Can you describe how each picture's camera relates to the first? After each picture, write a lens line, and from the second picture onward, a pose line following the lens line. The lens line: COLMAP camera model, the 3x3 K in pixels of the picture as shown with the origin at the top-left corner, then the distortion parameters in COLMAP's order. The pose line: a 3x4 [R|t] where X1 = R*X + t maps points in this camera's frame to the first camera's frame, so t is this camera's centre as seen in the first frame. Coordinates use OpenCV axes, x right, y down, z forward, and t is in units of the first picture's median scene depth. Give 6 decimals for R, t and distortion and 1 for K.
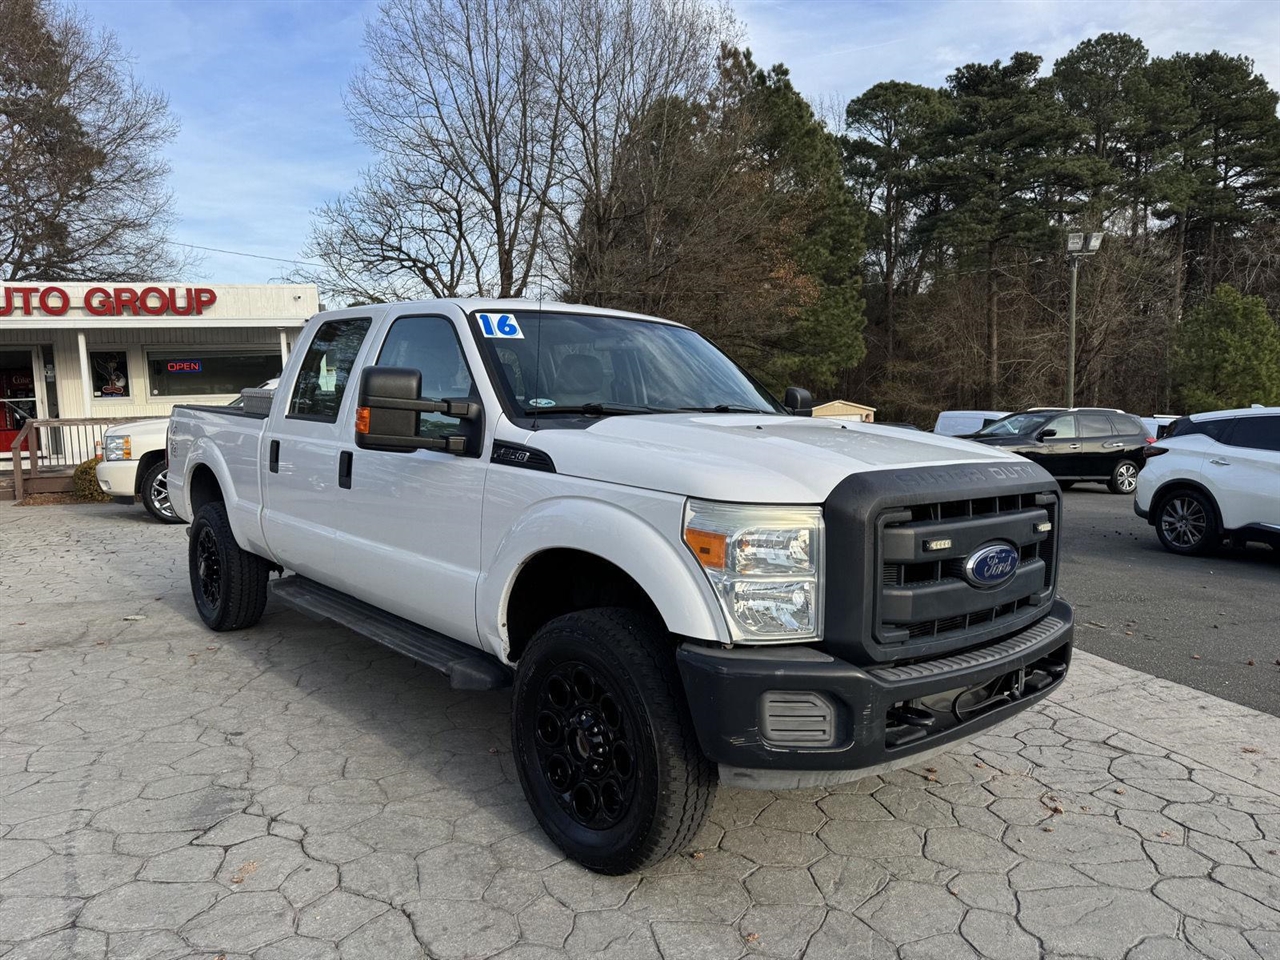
lens RADIAL K [[912.5, 0, 638.4], [0, 912.5, 477.0], [0, 0, 1]] dist [0.010248, -0.011008]
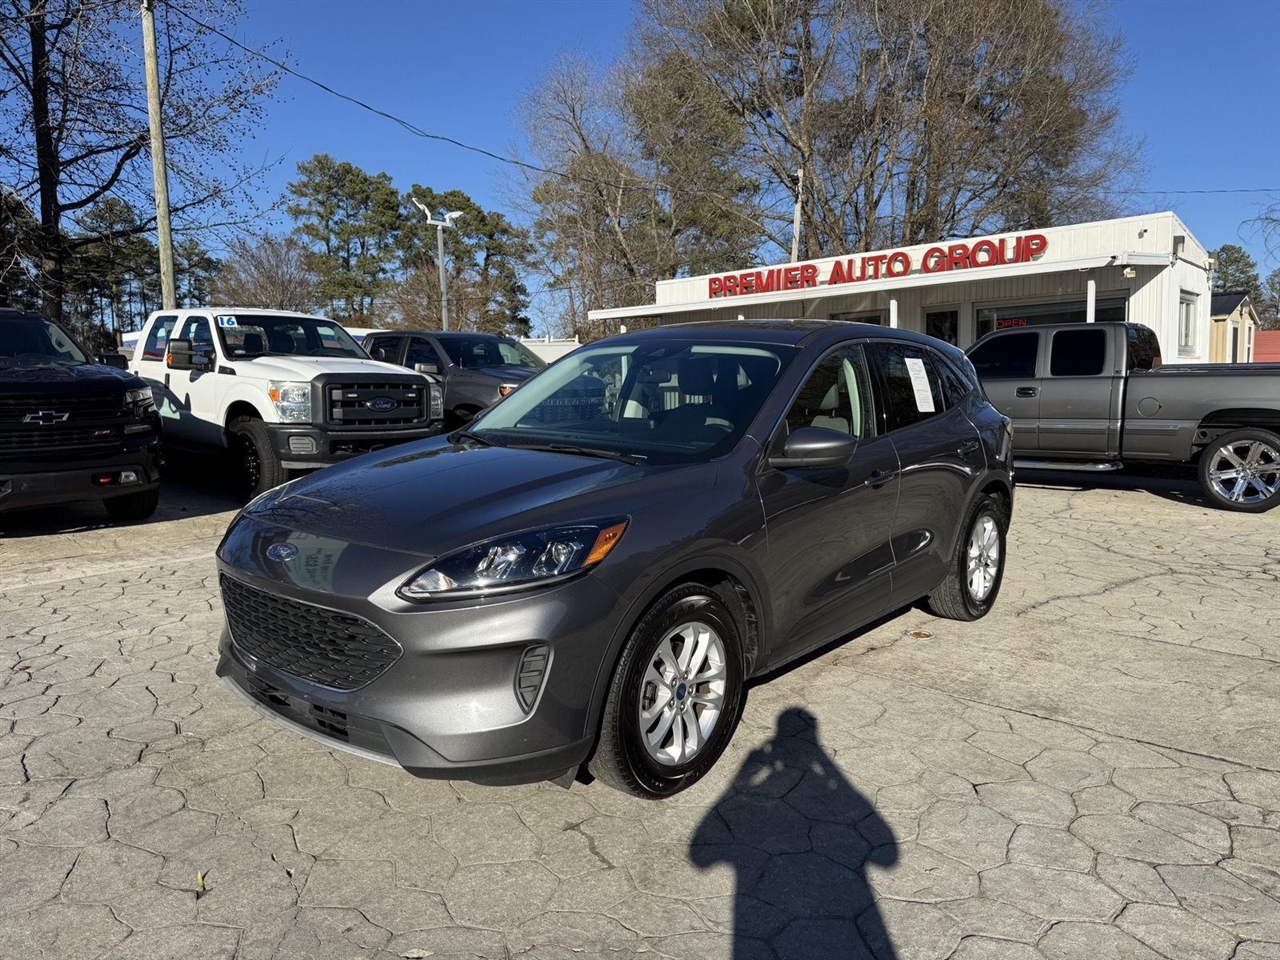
lens RADIAL K [[910.0, 0, 641.3], [0, 910.0, 488.9], [0, 0, 1]] dist [0.021454, -0.026265]
pose [[0.509887, 0.107625, -0.853483, 0.052100], [-0.066490, 0.994106, 0.085635, -0.003414], [0.857668, 0.013084, 0.514037, 0.087817]]
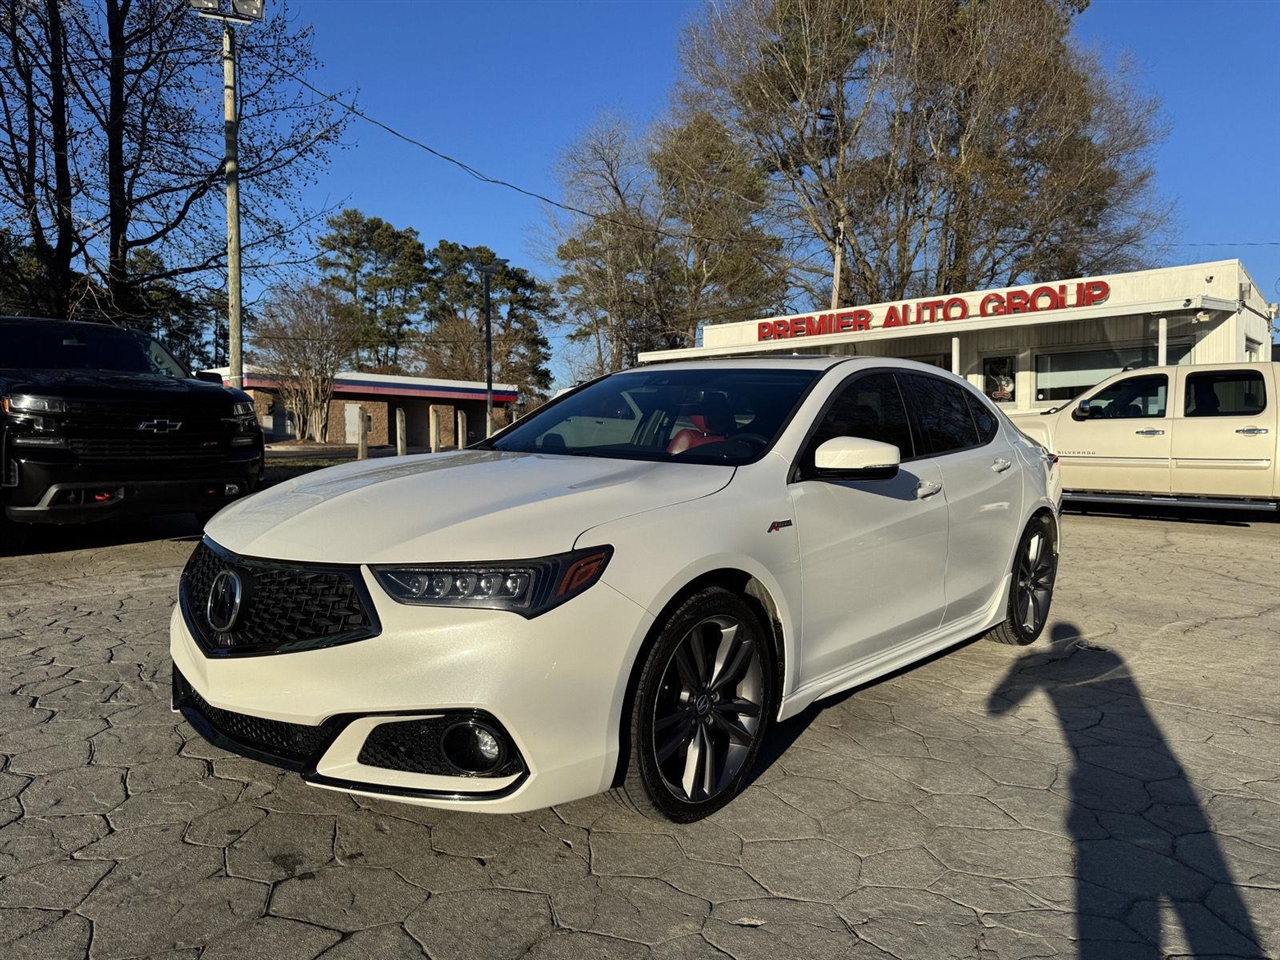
lens RADIAL K [[913.5, 0, 638.7], [0, 913.5, 480.8], [0, 0, 1]] dist [0.010799, -0.011174]
pose [[0.495390, 0.056933, -0.866803, 0.040831], [-0.083716, 0.996334, 0.017596, 0.005299], [0.864627, 0.063849, 0.498340, 0.072375]]
